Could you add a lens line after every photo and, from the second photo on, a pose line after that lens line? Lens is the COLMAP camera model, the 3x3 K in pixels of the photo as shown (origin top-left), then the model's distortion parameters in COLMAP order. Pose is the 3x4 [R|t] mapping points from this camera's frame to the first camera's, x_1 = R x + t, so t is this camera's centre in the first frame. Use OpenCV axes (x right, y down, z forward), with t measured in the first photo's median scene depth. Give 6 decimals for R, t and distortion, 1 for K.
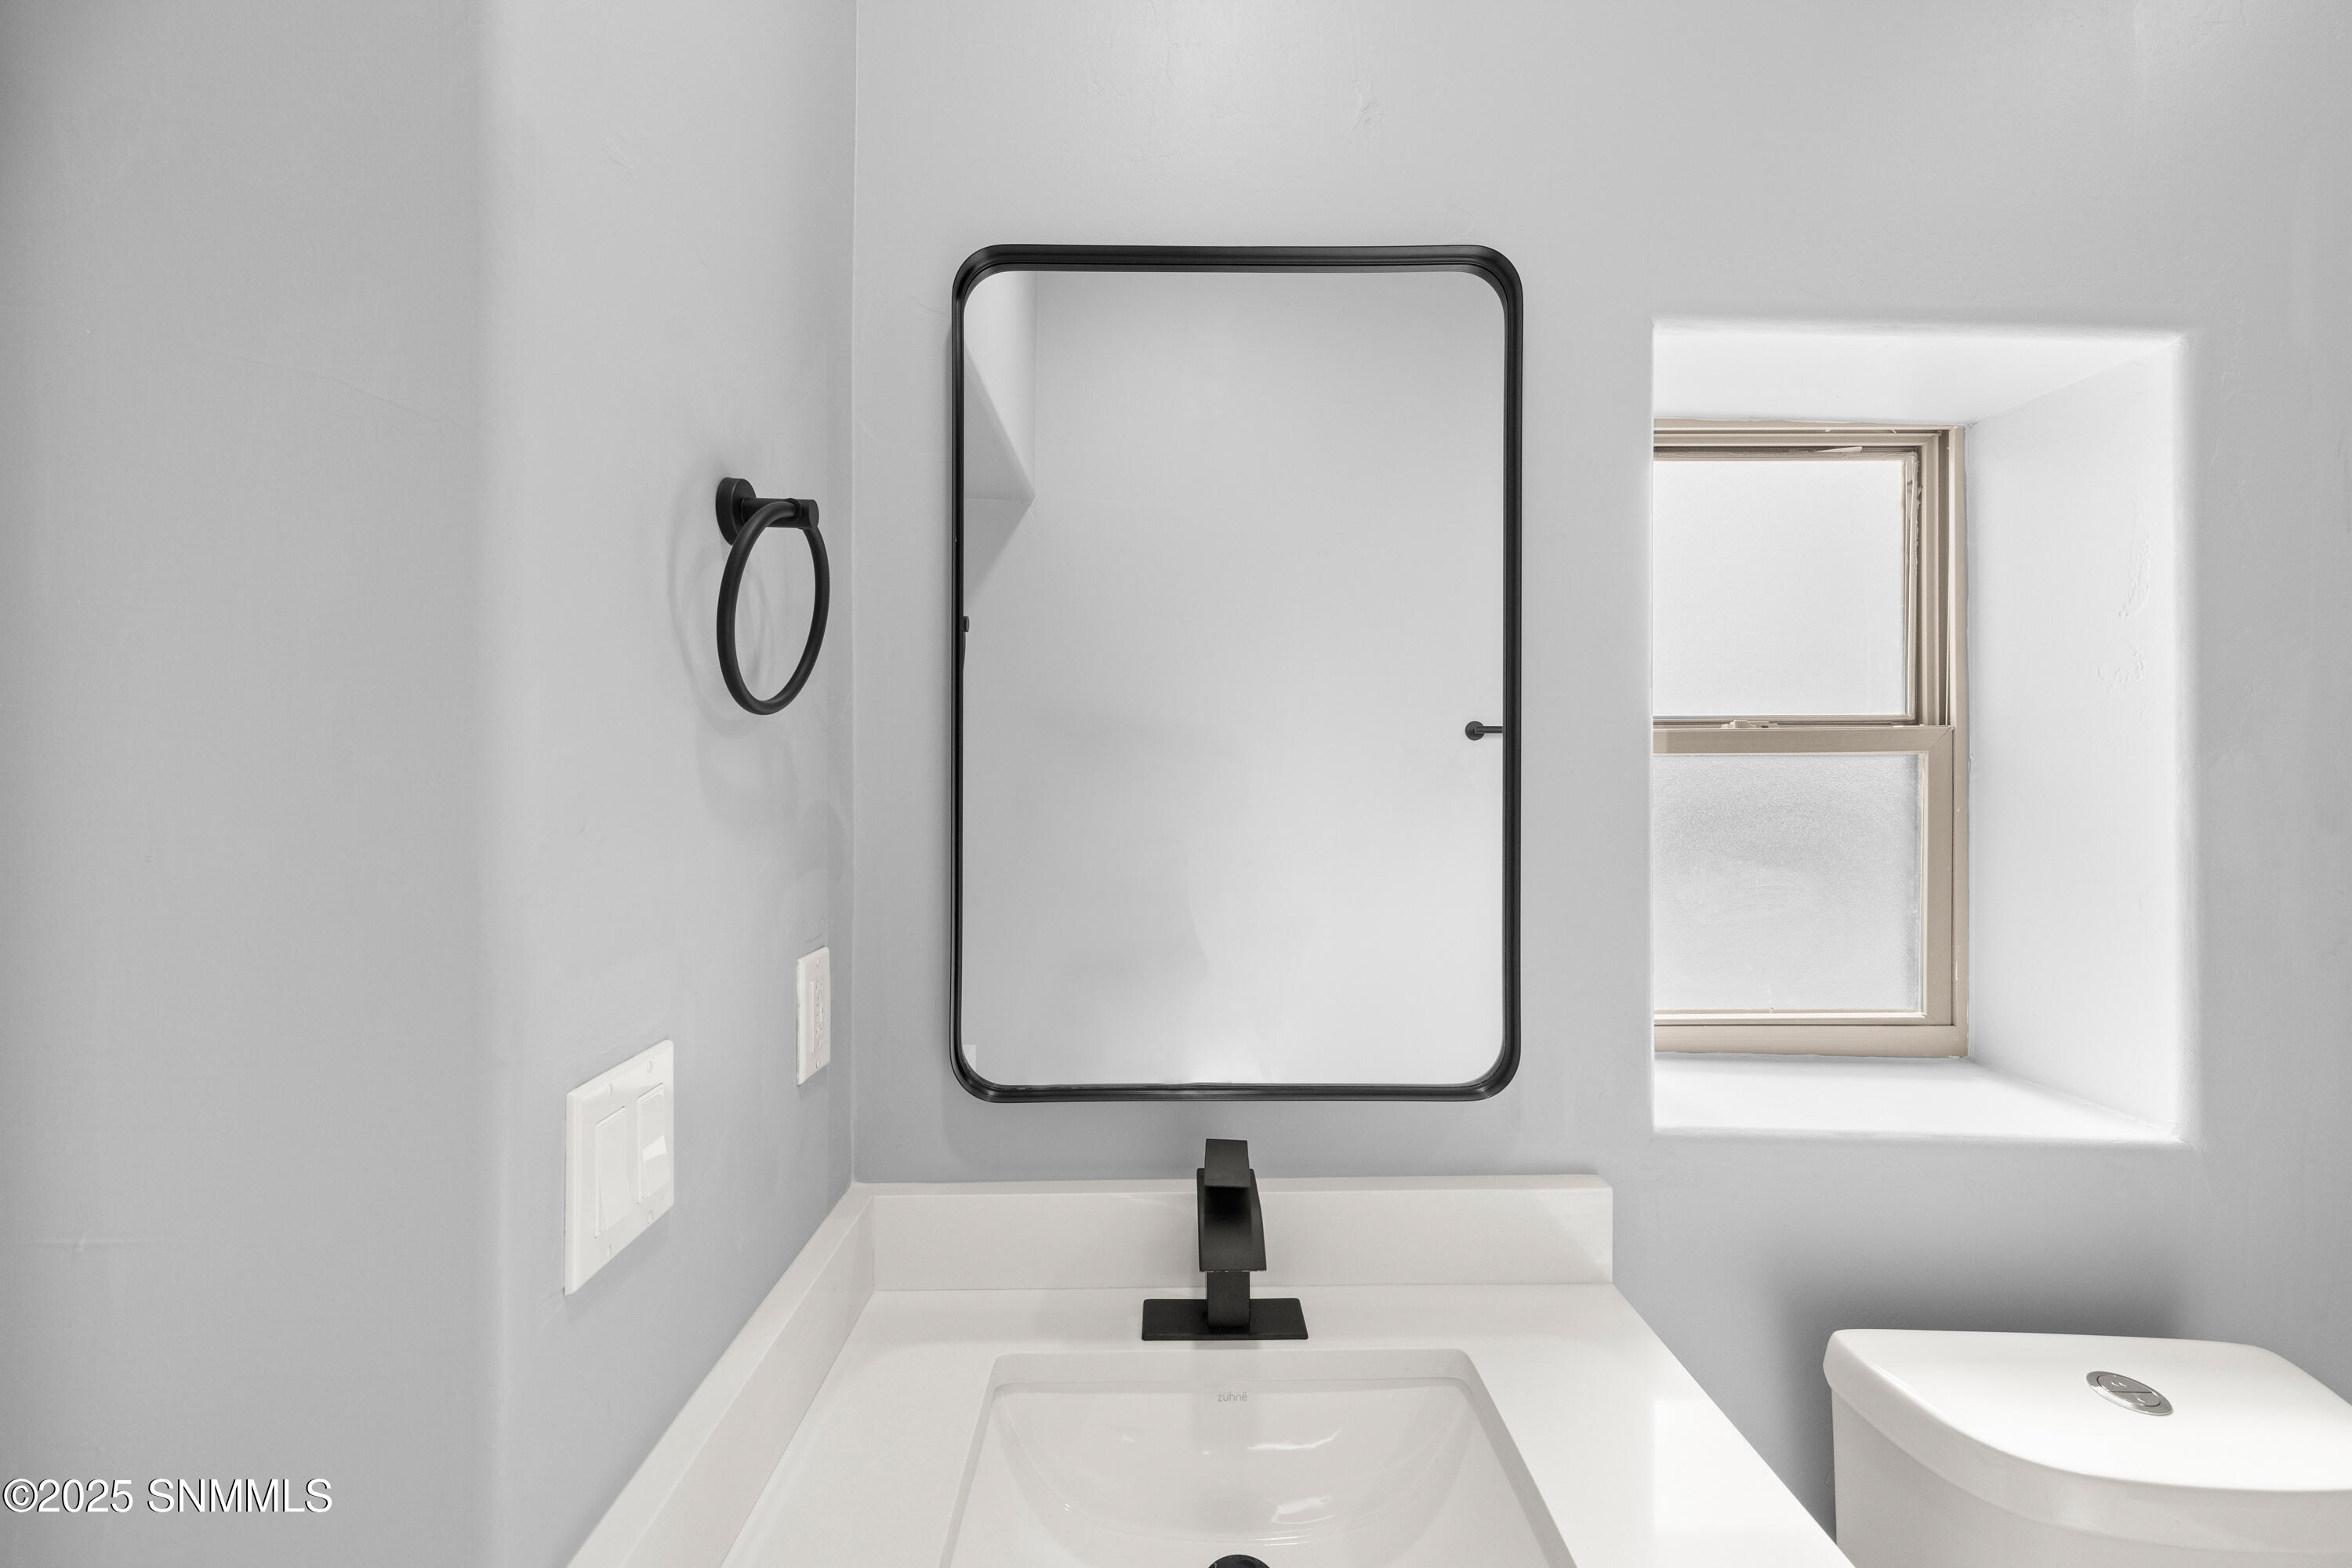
lens RADIAL K [[1005.5, 0, 1177.1], [0, 1005.5, 756.4], [0, 0, 1]] dist [0.001852, 0.000015]
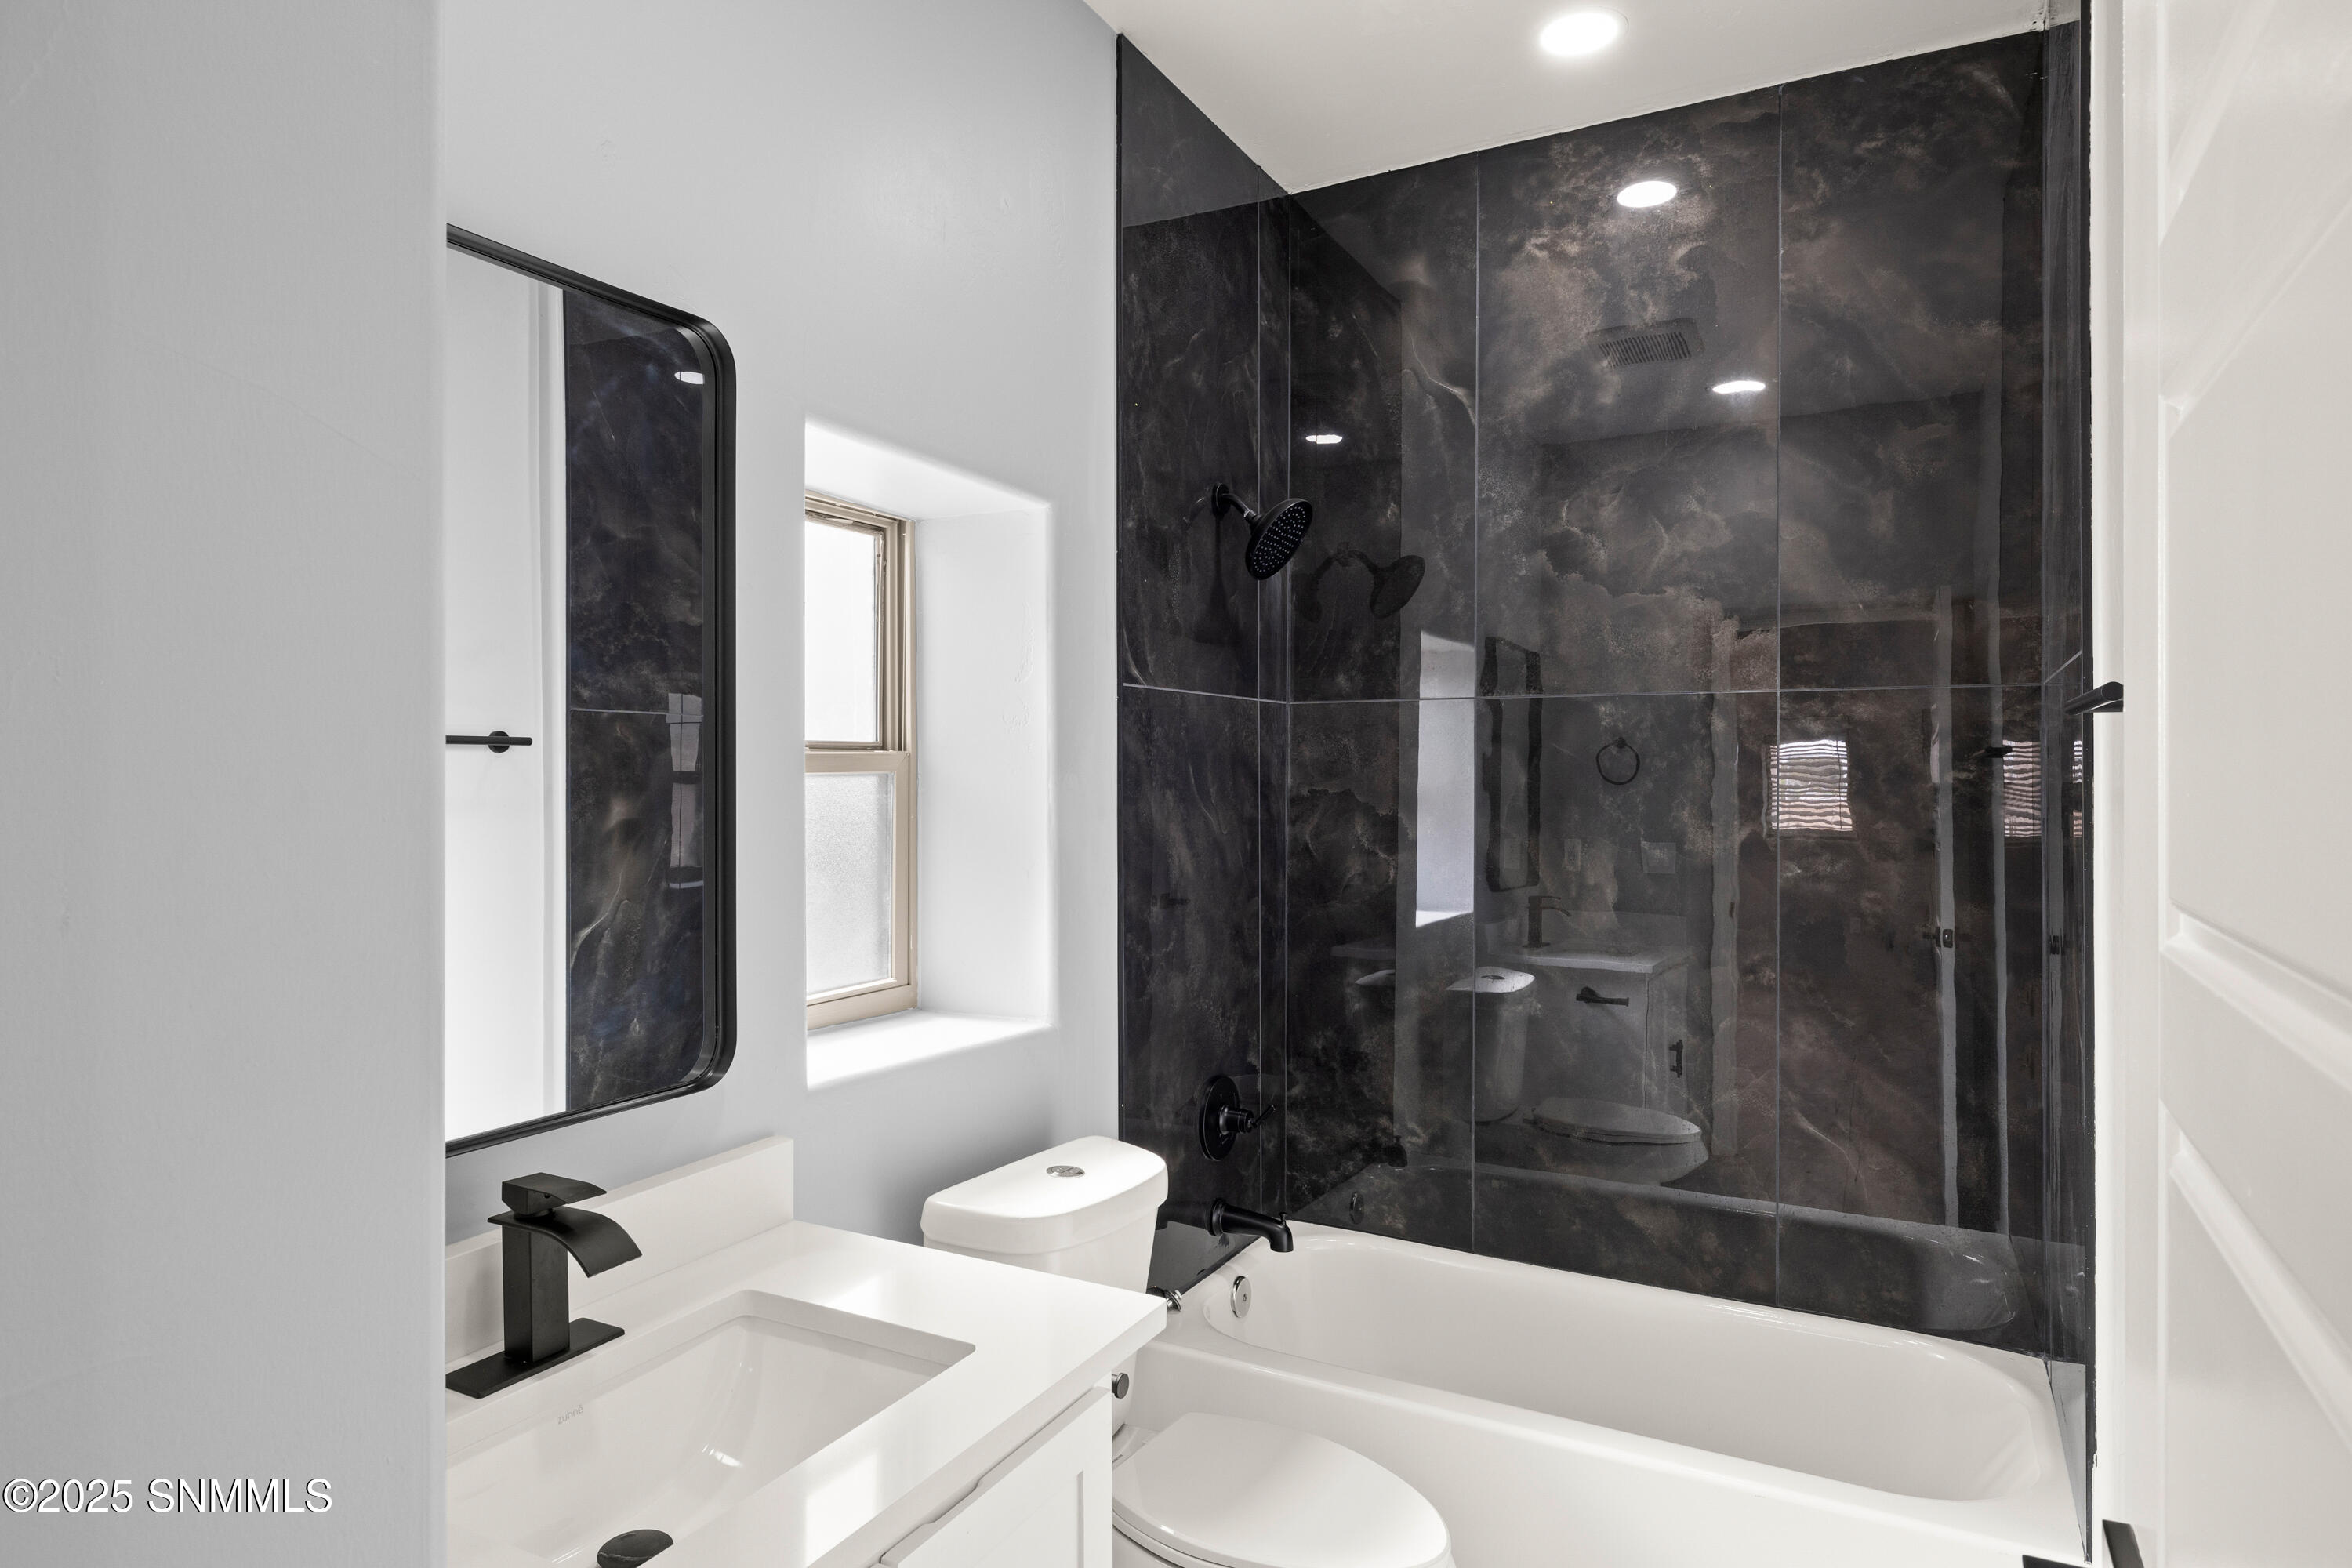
lens RADIAL K [[1321.2, 0, 1175.6], [0, 1321.2, 773.1], [0, 0, 1]] dist [0.000510, 0.000296]
pose [[0.484380, -0.003769, 0.874849, -0.553142], [0.011797, 0.999928, -0.002224, 0.006040], [-0.874778, 0.011398, 0.484390, -0.118115]]
